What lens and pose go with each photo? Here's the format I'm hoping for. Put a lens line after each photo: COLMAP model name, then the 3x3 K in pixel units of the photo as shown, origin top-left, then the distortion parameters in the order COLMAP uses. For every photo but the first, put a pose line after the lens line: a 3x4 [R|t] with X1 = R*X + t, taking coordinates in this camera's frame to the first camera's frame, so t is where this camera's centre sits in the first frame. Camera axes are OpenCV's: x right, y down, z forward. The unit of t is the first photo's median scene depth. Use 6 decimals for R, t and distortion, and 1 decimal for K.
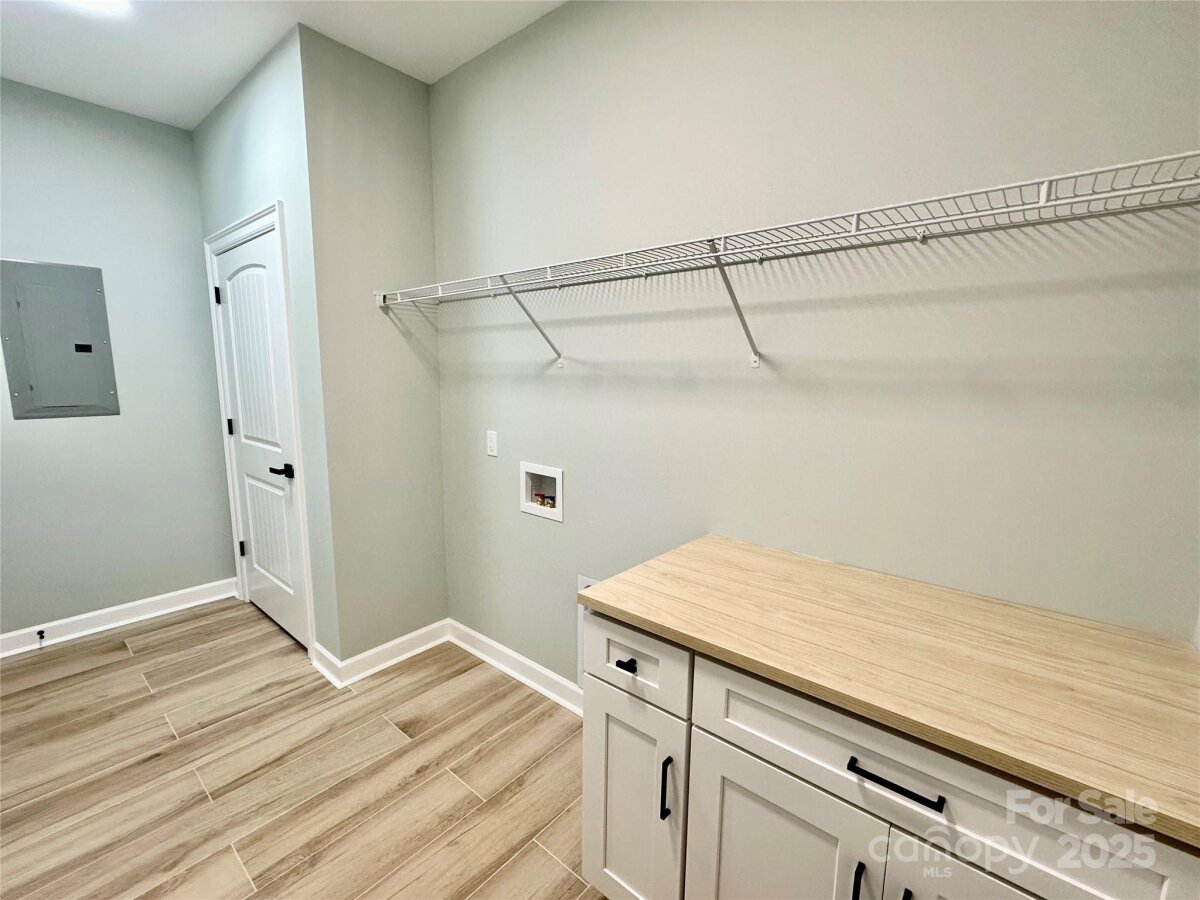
lens RADIAL K [[527.1, 0, 598.0], [0, 527.1, 449.9], [0, 0, 1]] dist [-0.001756, -0.000019]
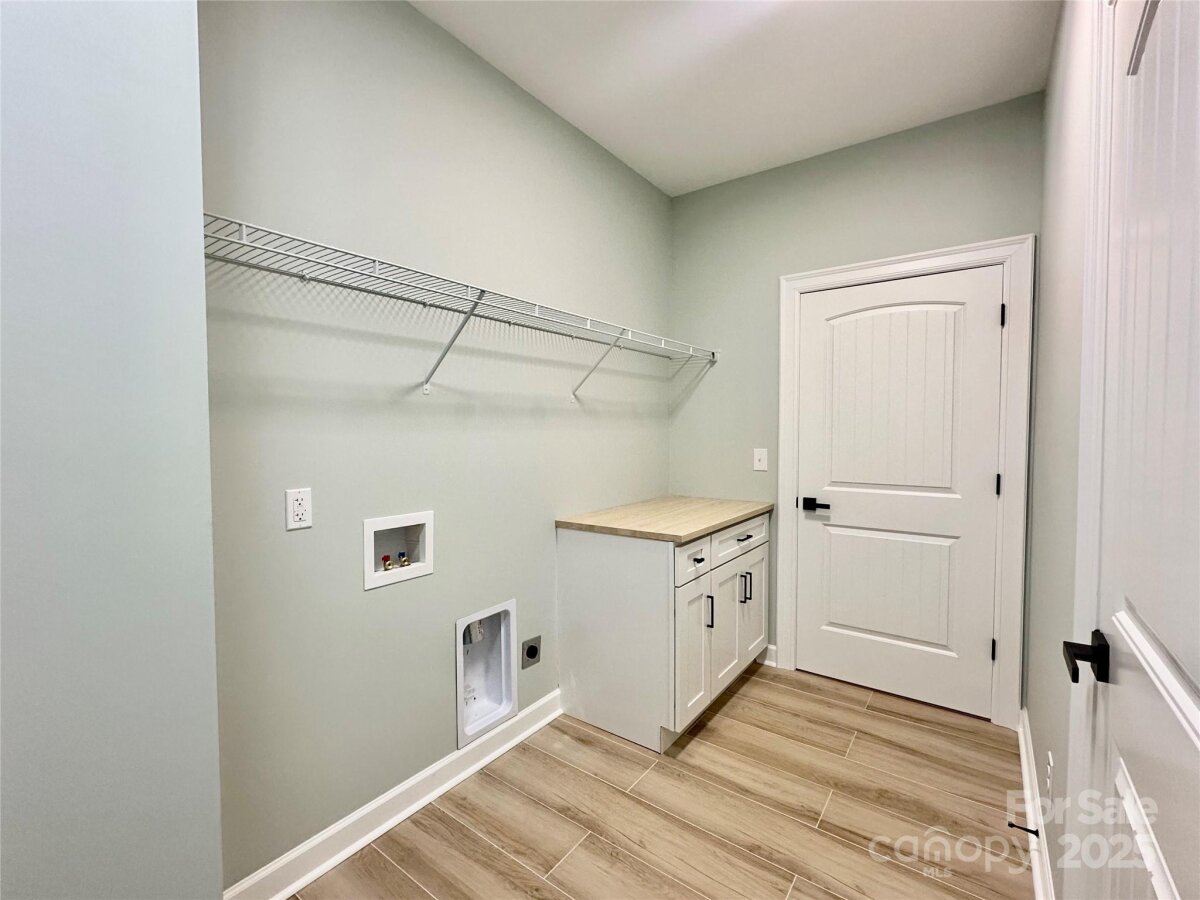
lens RADIAL K [[527.1, 0, 598.0], [0, 527.1, 449.9], [0, 0, 1]] dist [-0.001756, -0.000019]
pose [[-0.069612, -0.048164, 0.996411, -1.007767], [0.149620, 0.987031, 0.058163, -0.076129], [-0.986290, 0.153132, -0.061503, 0.817673]]
